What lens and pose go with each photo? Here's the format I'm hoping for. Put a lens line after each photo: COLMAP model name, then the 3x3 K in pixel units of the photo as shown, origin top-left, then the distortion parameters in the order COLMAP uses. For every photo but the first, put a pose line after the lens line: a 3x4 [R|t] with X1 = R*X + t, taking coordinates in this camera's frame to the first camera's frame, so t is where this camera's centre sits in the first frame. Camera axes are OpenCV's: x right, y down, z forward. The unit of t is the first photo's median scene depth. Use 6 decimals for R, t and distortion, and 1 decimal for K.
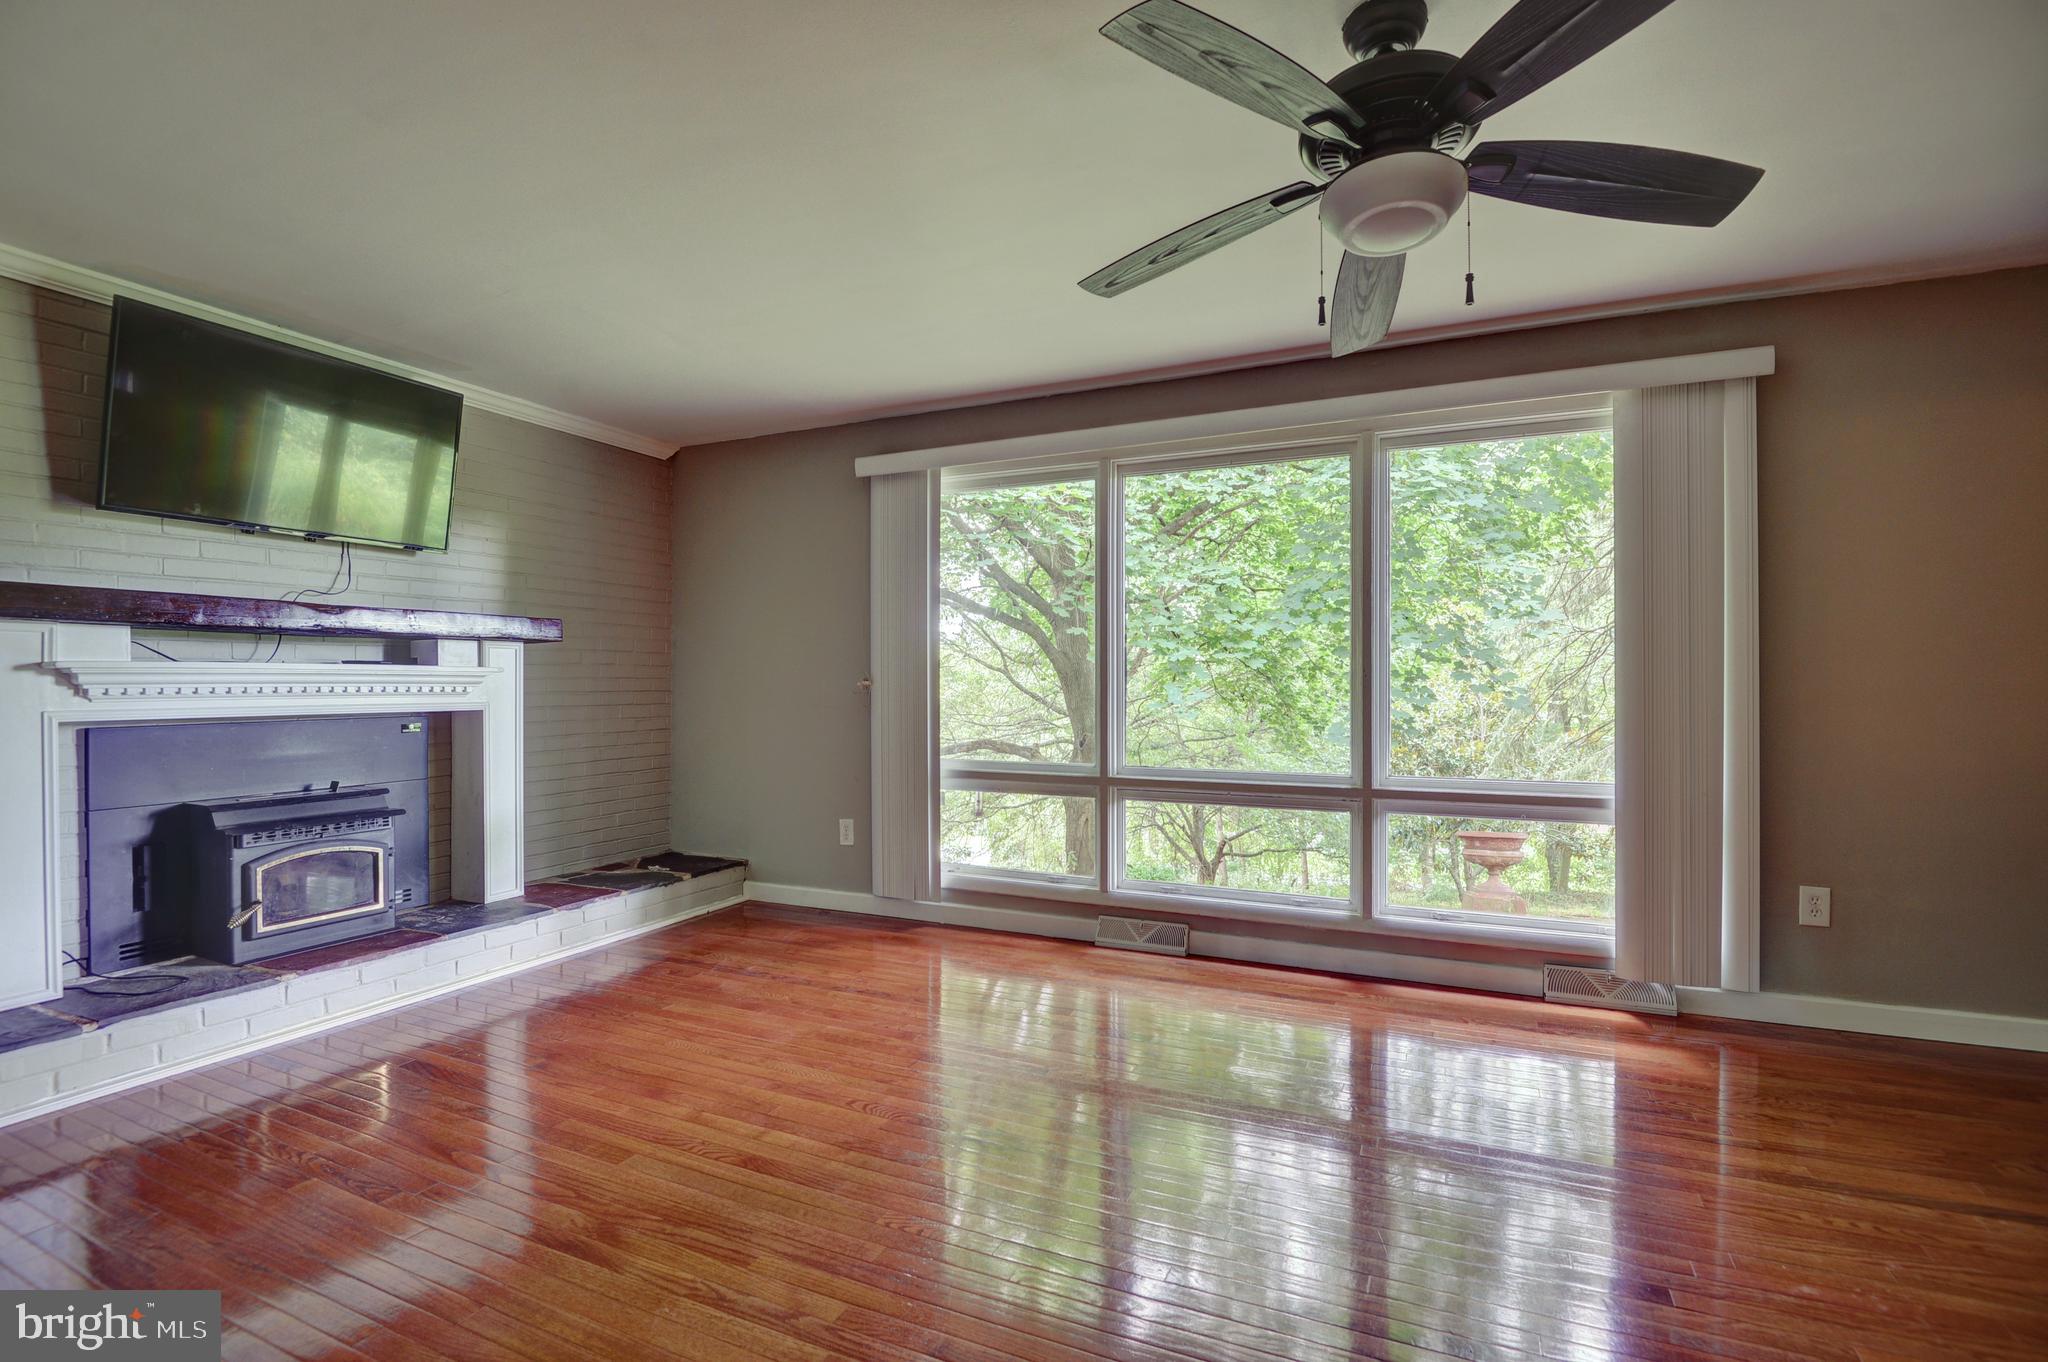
lens RADIAL K [[946.9, 0, 1017.4], [0, 946.9, 675.1], [0, 0, 1]] dist [-0.017350, -0.001650]
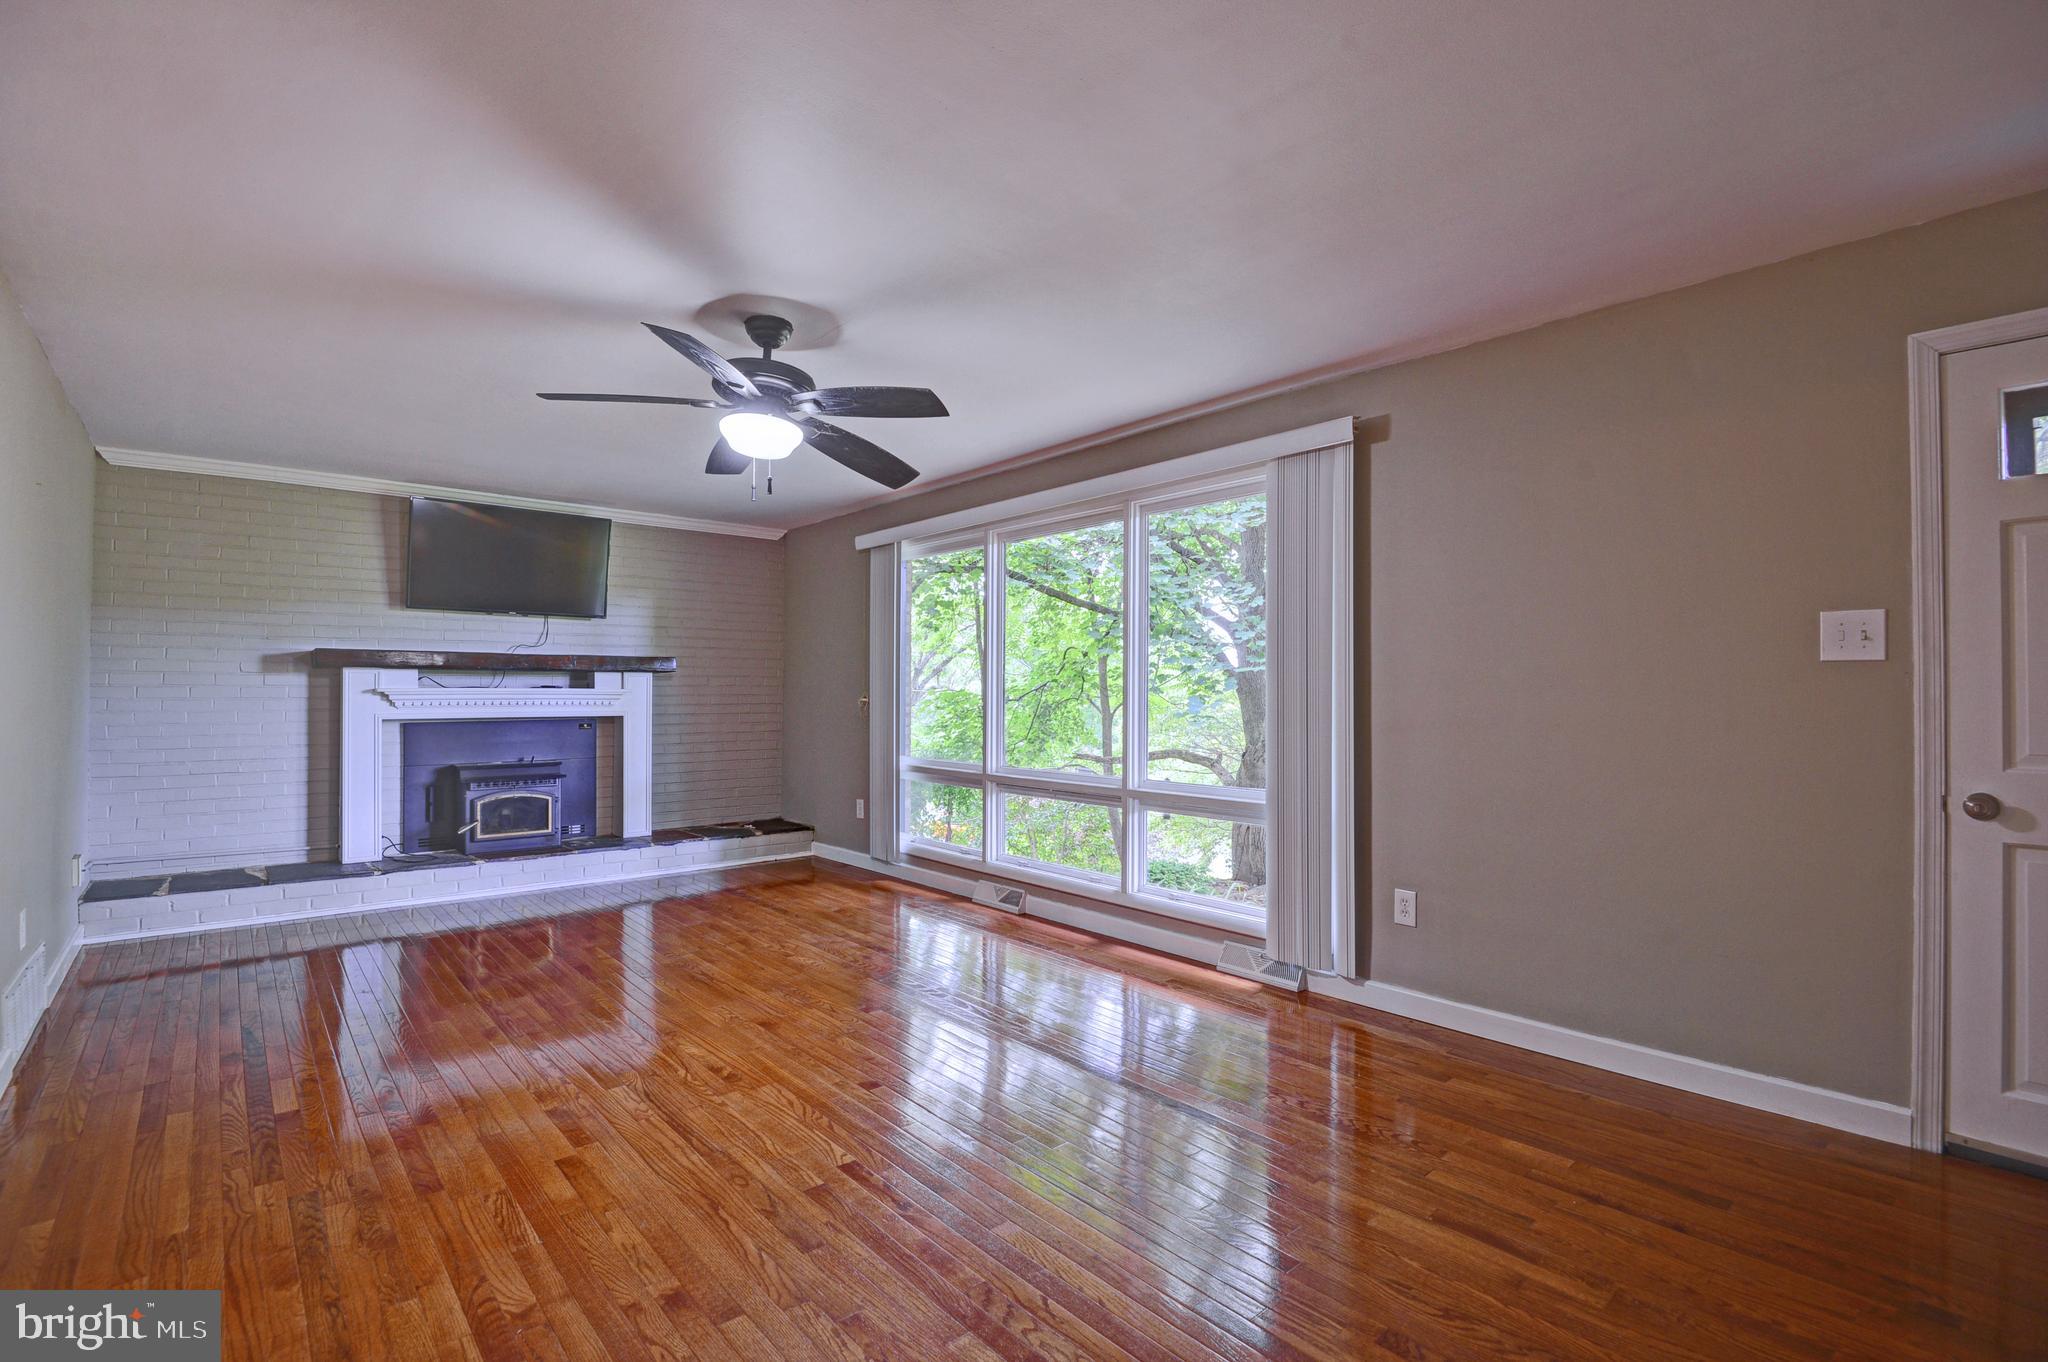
lens RADIAL K [[946.9, 0, 1020.7], [0, 946.9, 679.3], [0, 0, 1]] dist [-0.017350, -0.001650]
pose [[0.911120, -0.002432, -0.412134, 0.775191], [0.000067, 0.999983, -0.005752, -0.017259], [0.412141, 0.005213, 0.911105, -0.193644]]
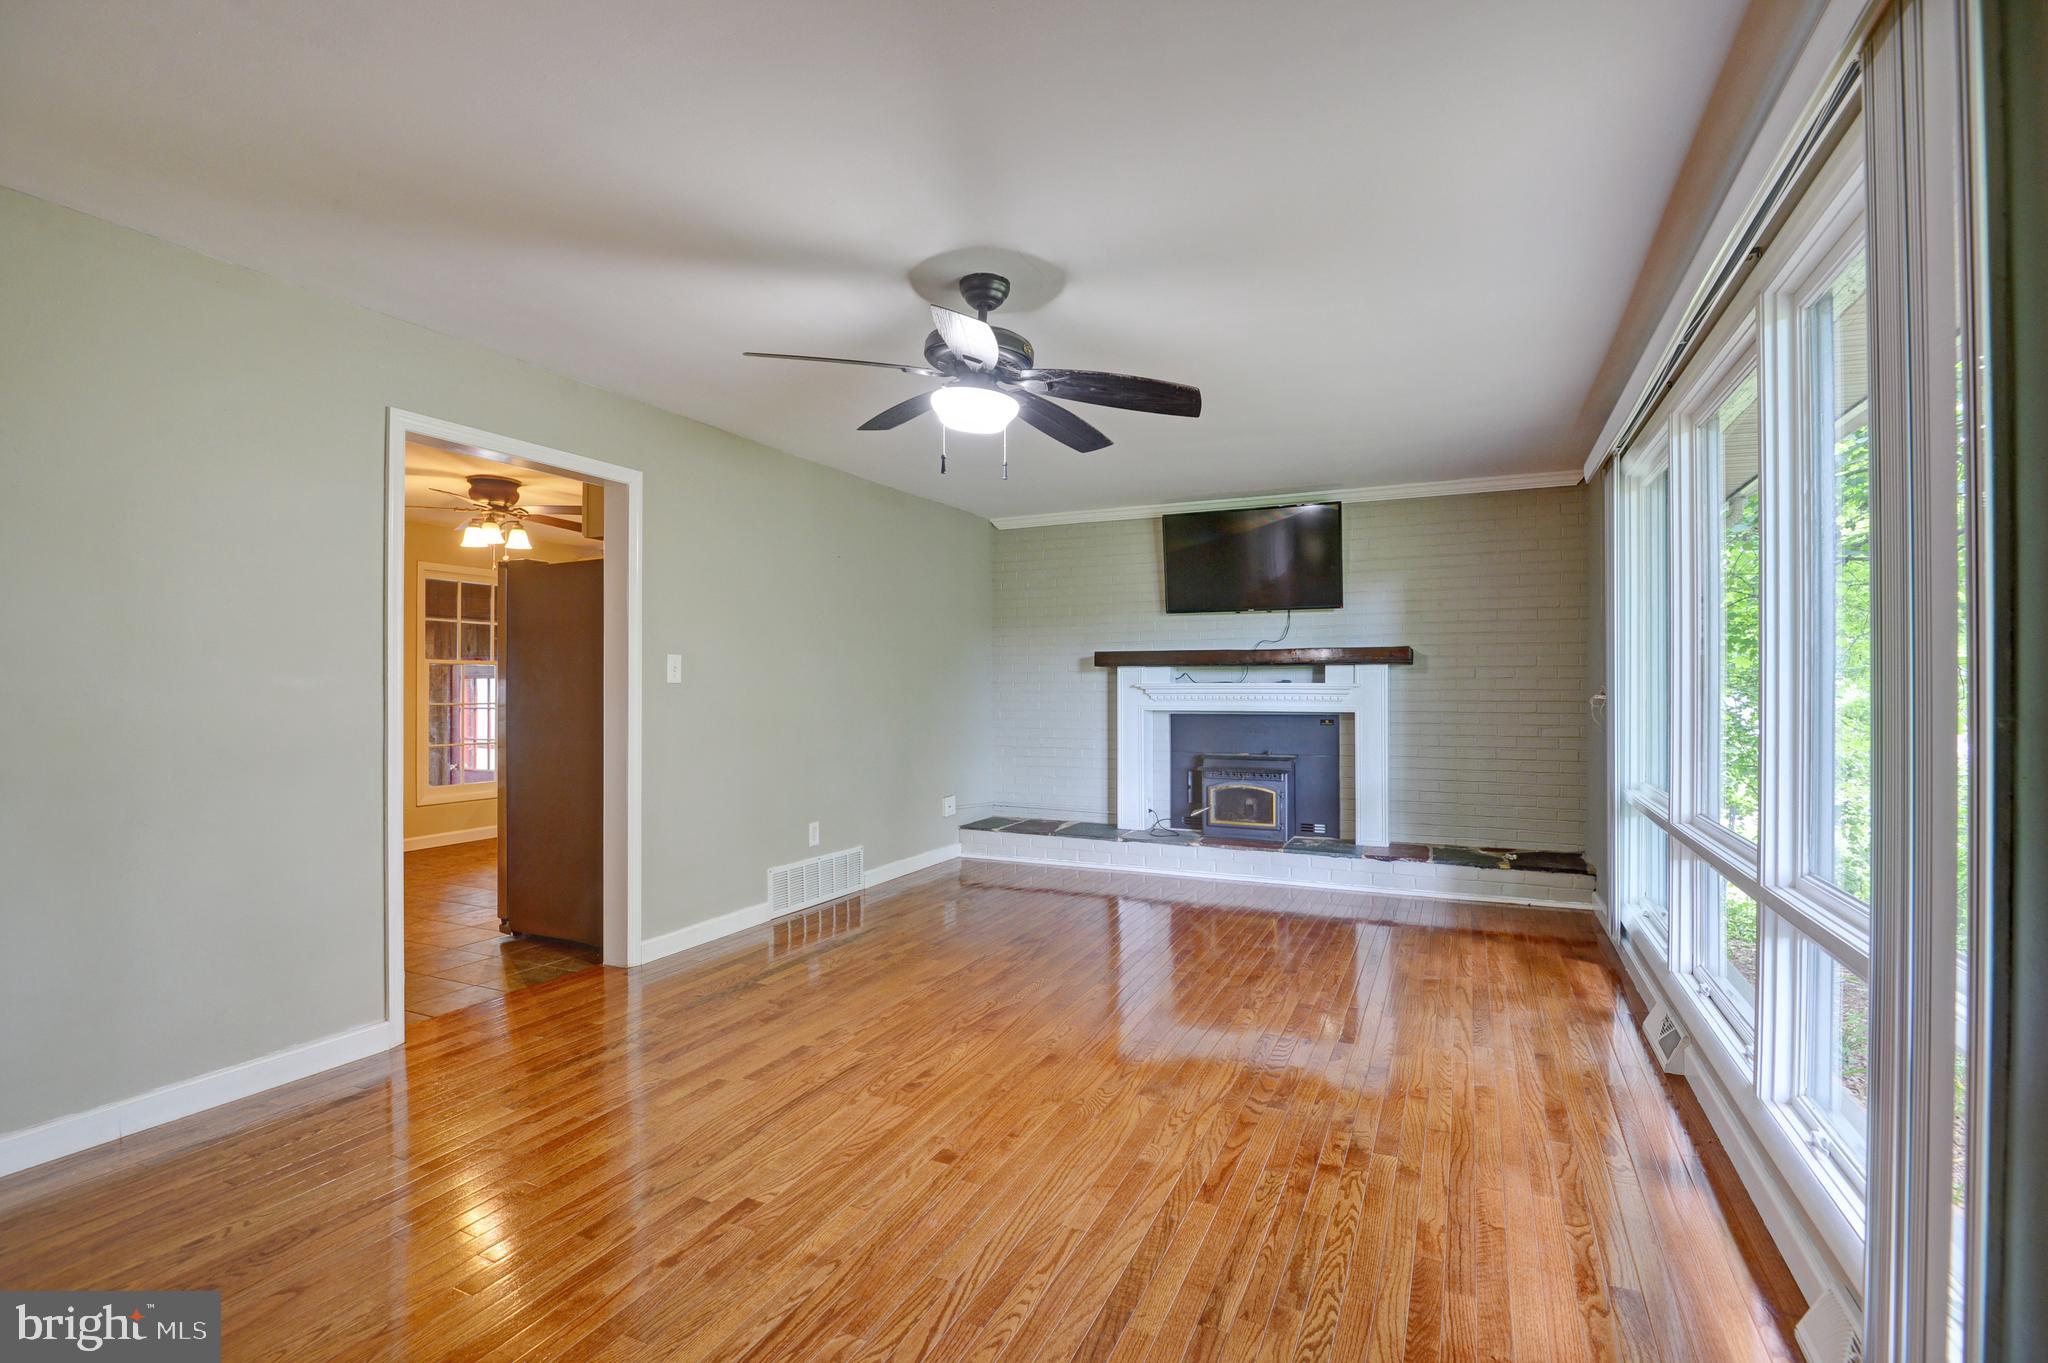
lens RADIAL K [[946.9, 0, 1017.1], [0, 946.9, 680.6], [0, 0, 1]] dist [-0.017350, -0.001650]
pose [[-0.009324, -0.003073, -0.999952, 0.998606], [0.009004, 0.999954, -0.003157, -0.013644], [0.999916, -0.009033, -0.009296, 0.541796]]
